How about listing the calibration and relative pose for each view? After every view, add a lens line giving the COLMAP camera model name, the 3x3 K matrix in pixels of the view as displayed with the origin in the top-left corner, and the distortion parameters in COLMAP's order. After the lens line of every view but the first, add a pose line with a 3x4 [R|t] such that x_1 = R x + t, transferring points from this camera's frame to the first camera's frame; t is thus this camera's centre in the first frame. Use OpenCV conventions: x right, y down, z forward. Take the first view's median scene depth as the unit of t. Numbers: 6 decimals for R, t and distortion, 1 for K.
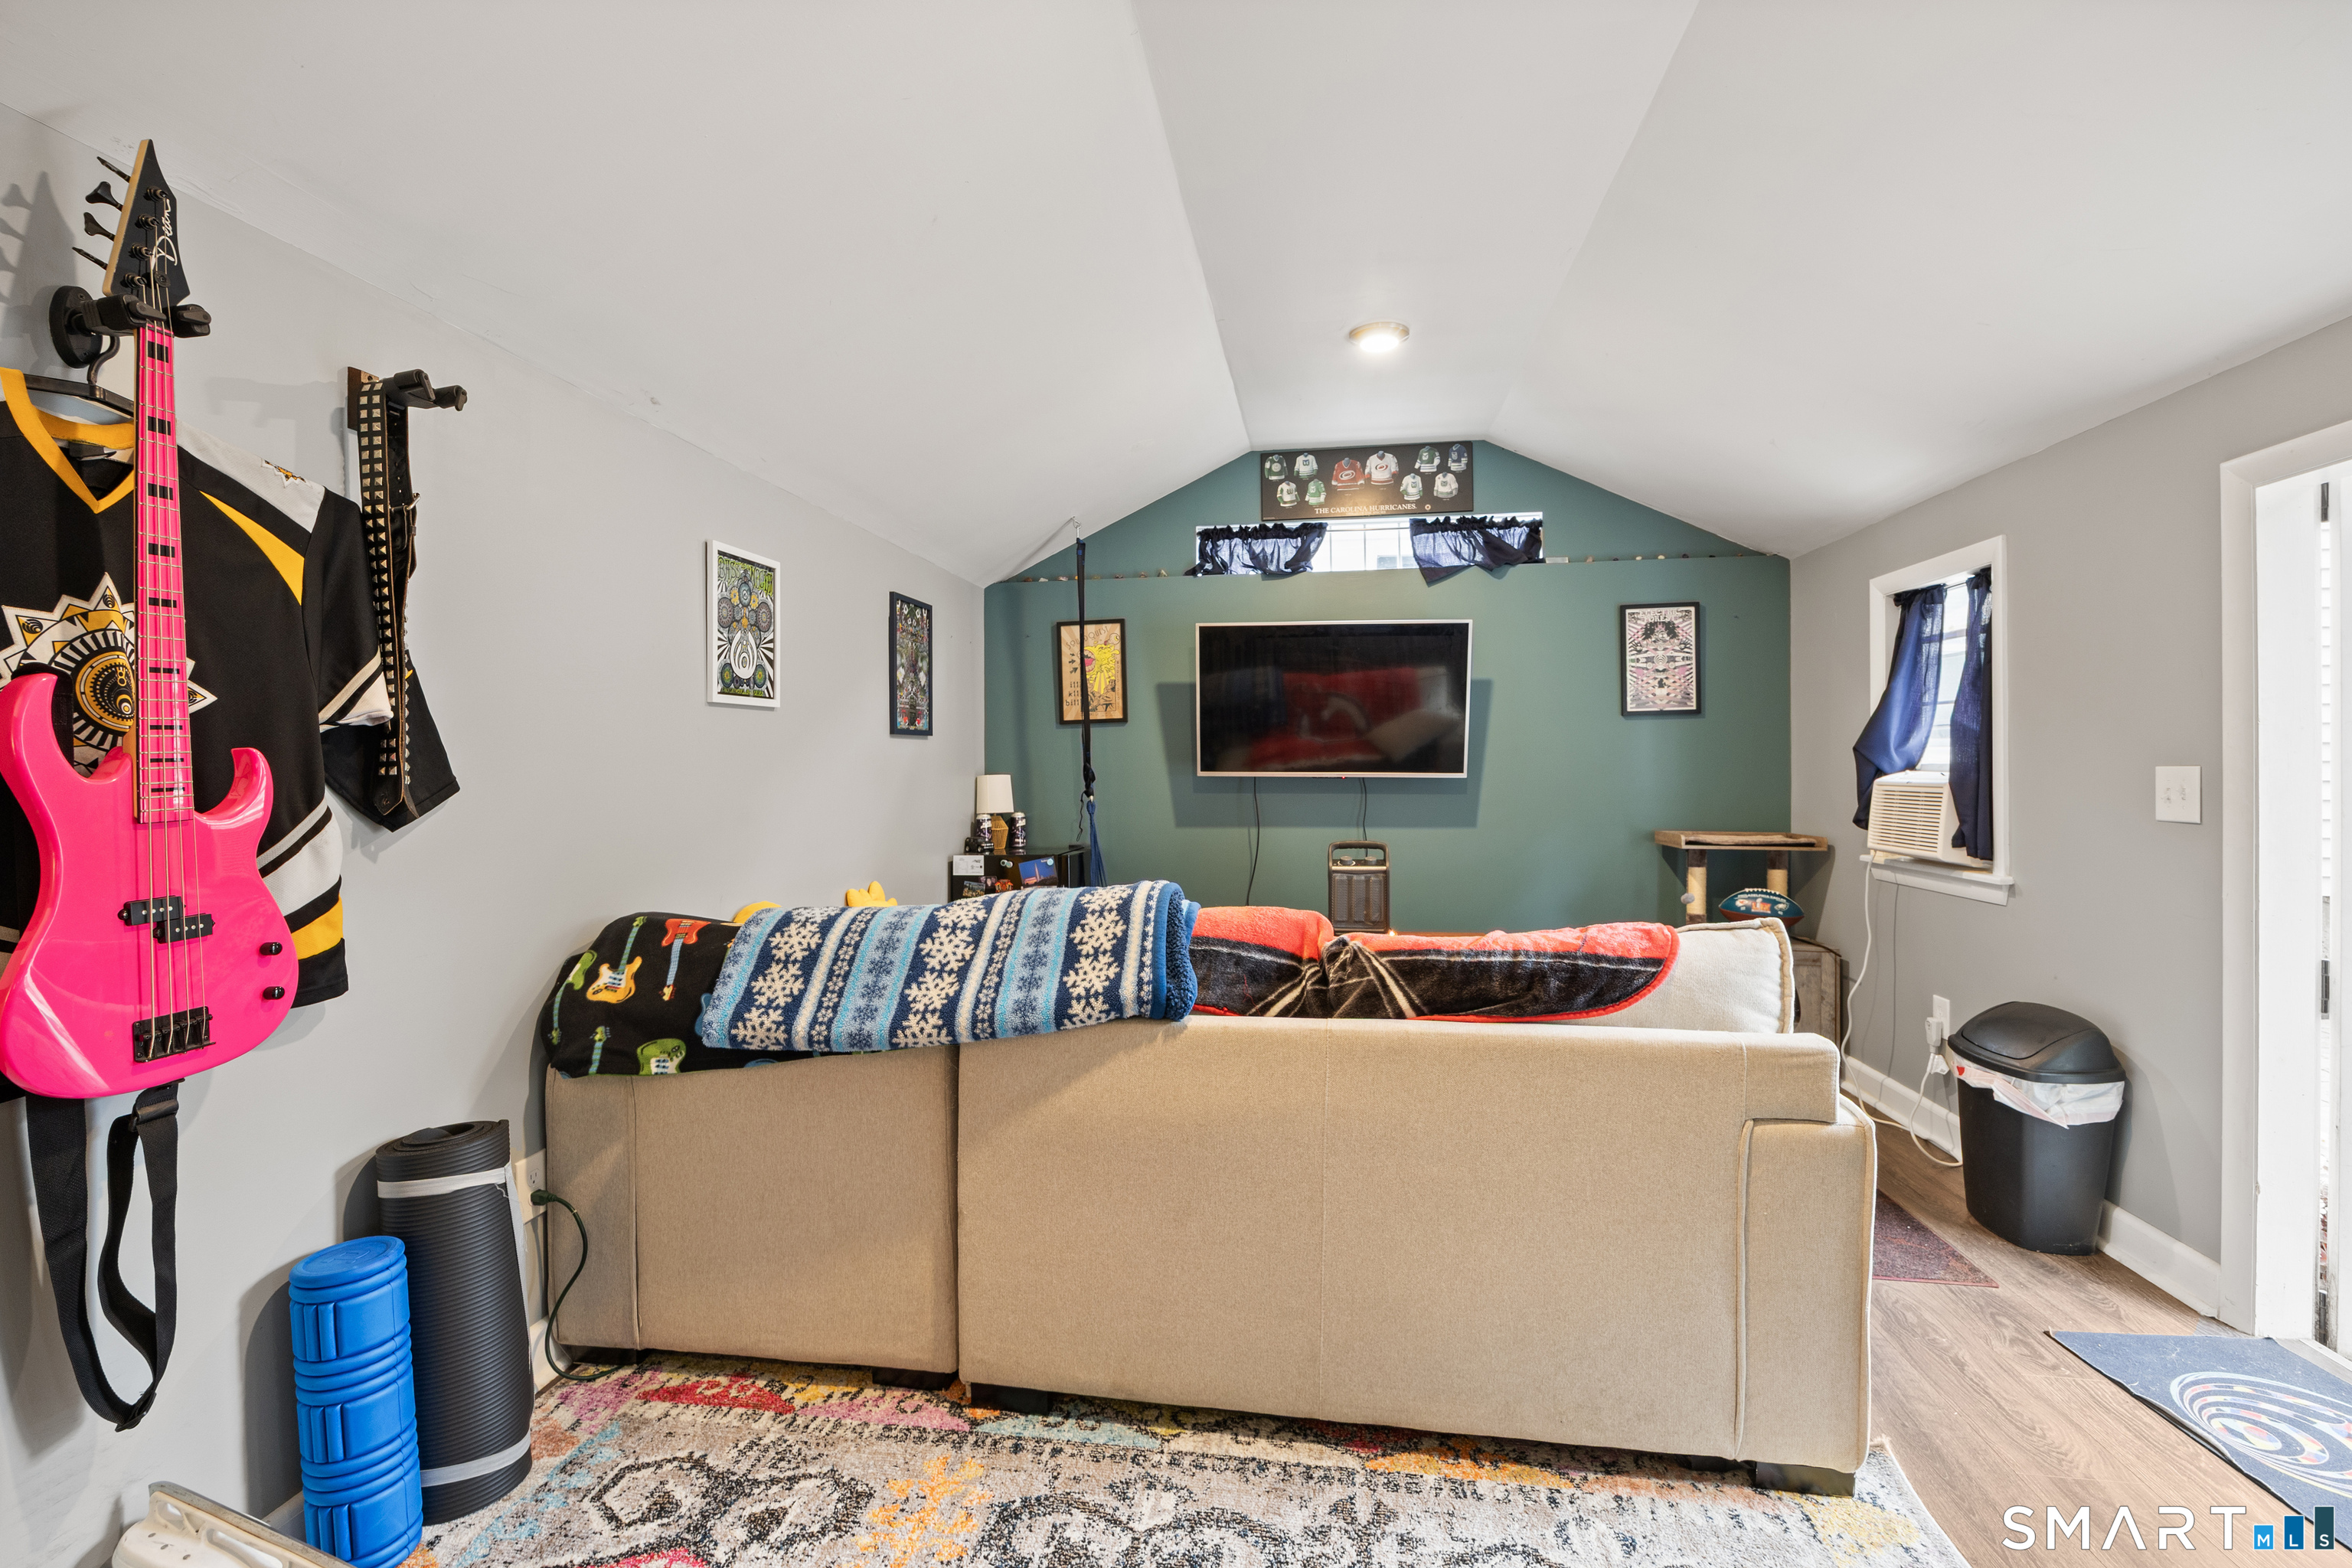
lens RADIAL K [[1080.2, 0, 1058.3], [0, 1080.2, 759.4], [0, 0, 1]] dist [-0.025289, 0.000906]
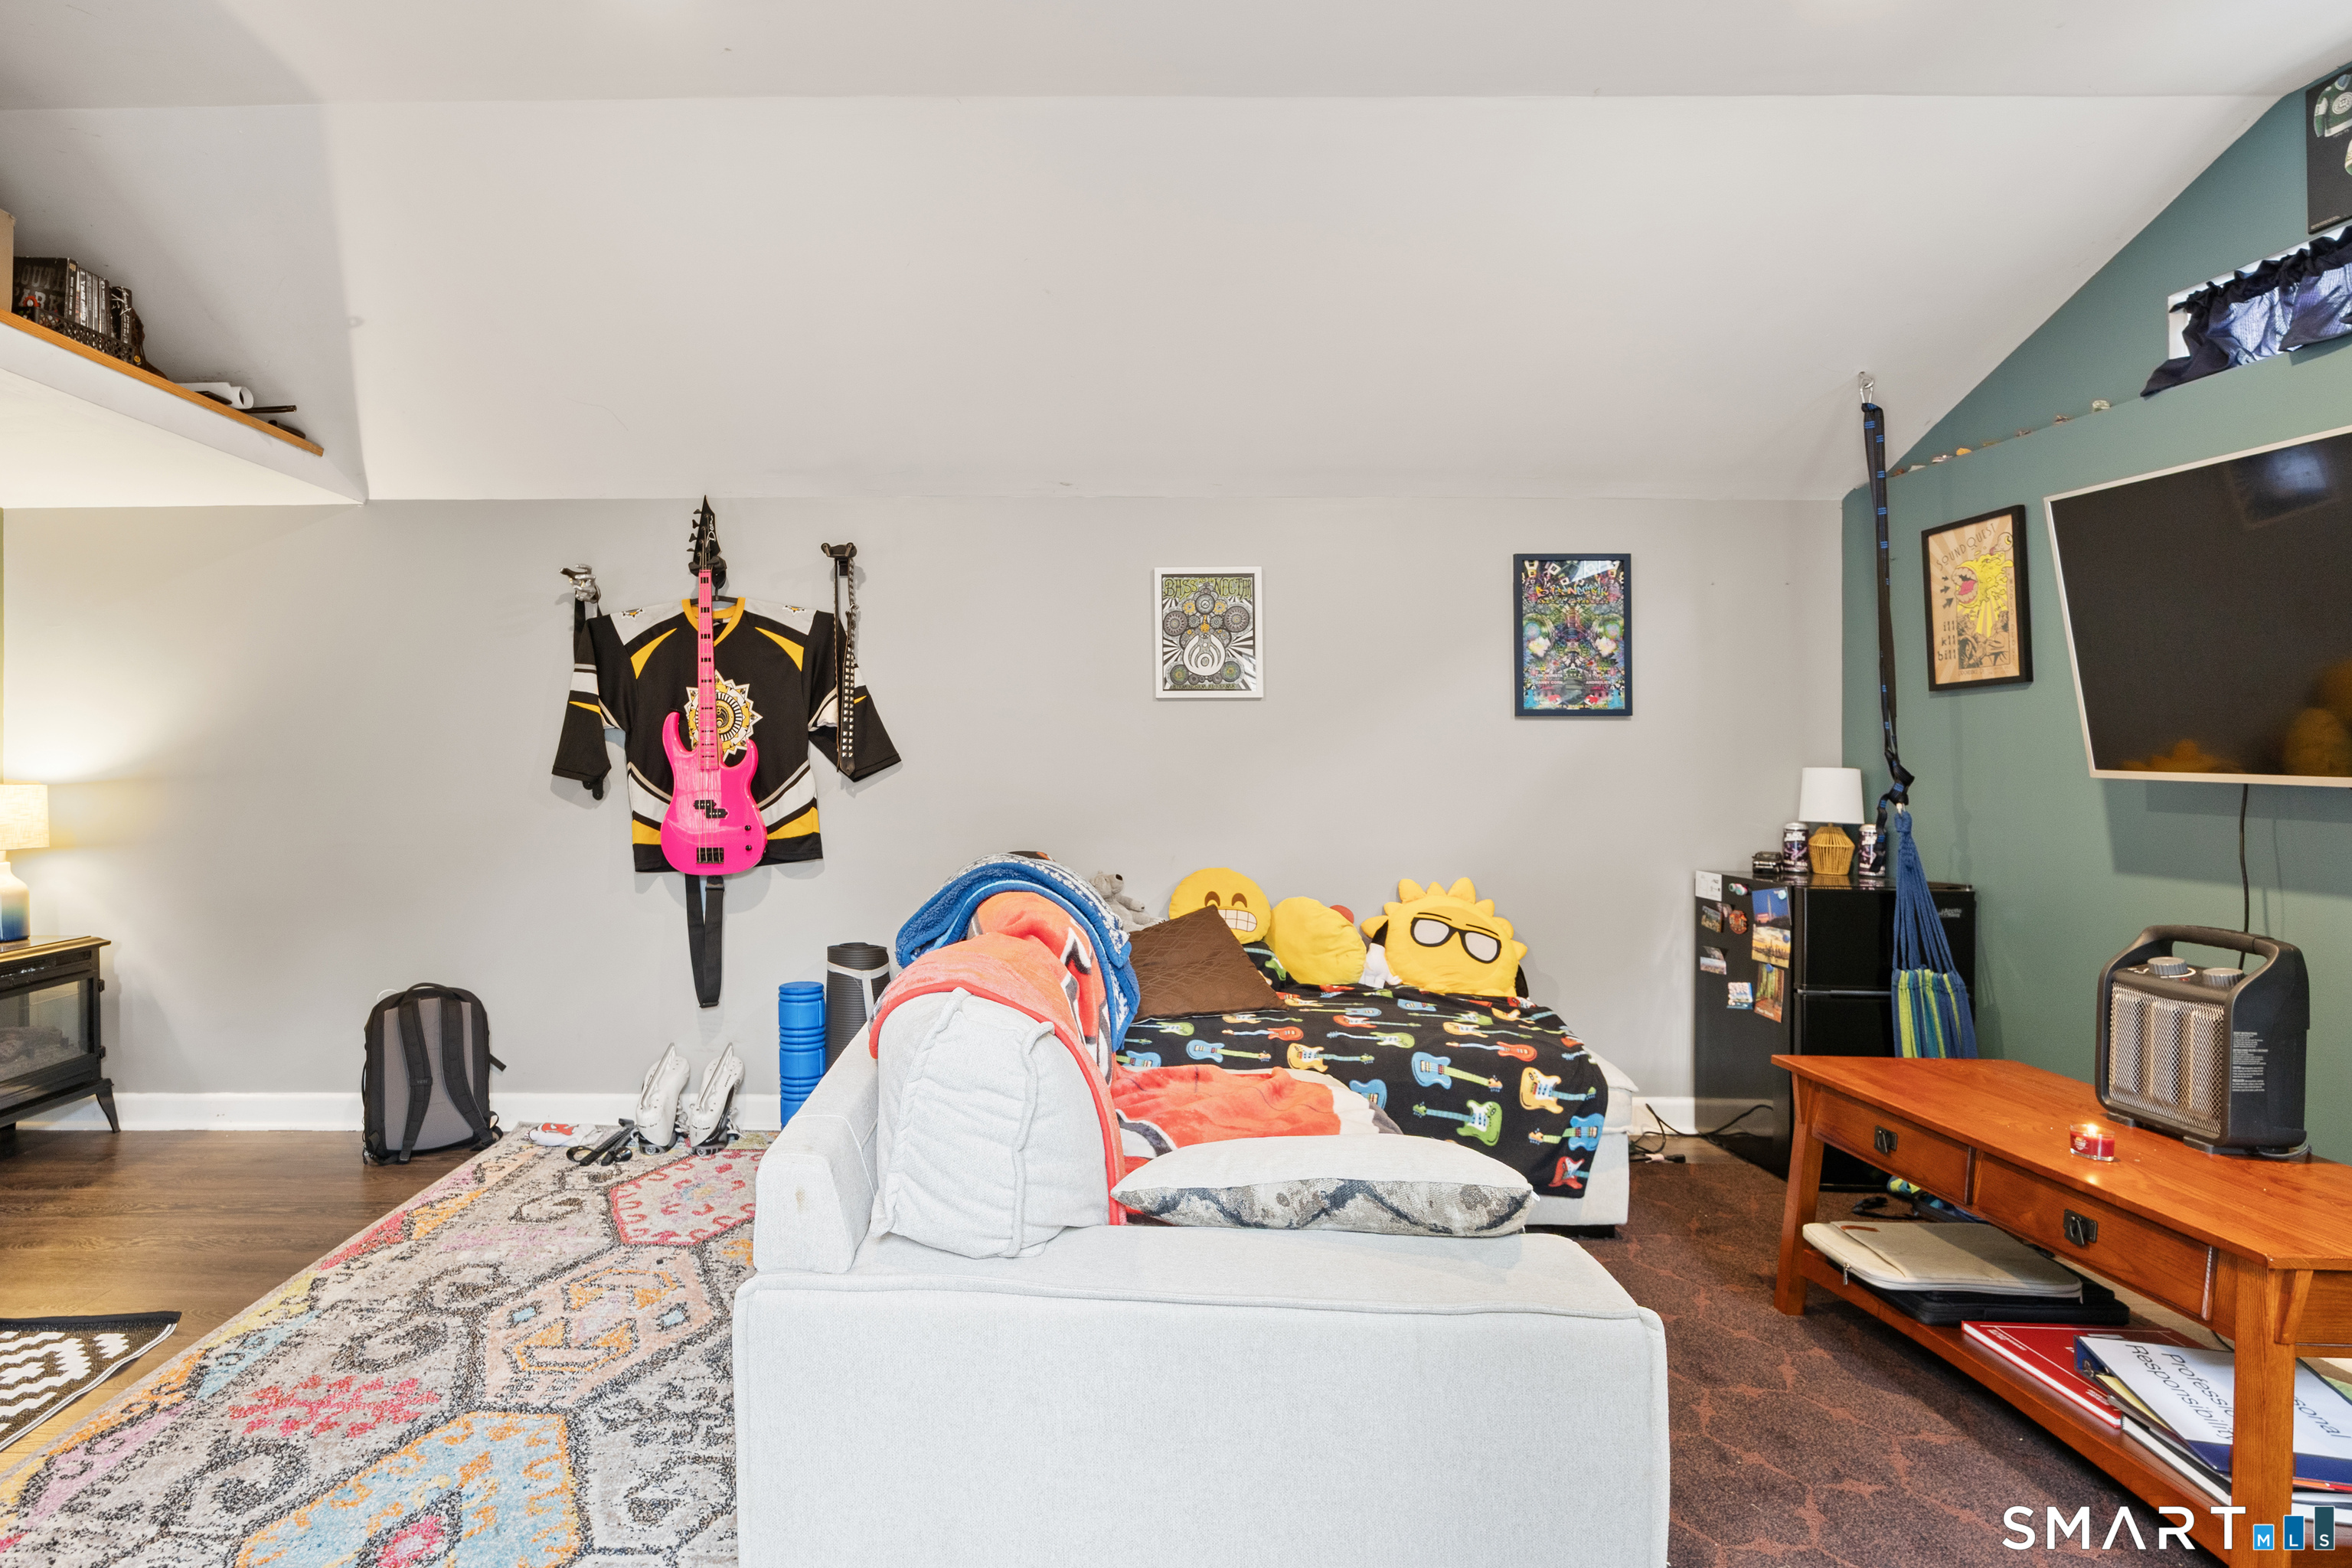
lens RADIAL K [[1080.2, 0, 1058.3], [0, 1080.2, 759.4], [0, 0, 1]] dist [-0.025289, 0.000906]
pose [[0.197168, 0.017659, -0.980211, 0.628379], [-0.000638, 0.999840, 0.017884, -0.003432], [0.980369, -0.002901, 0.197148, 0.459663]]
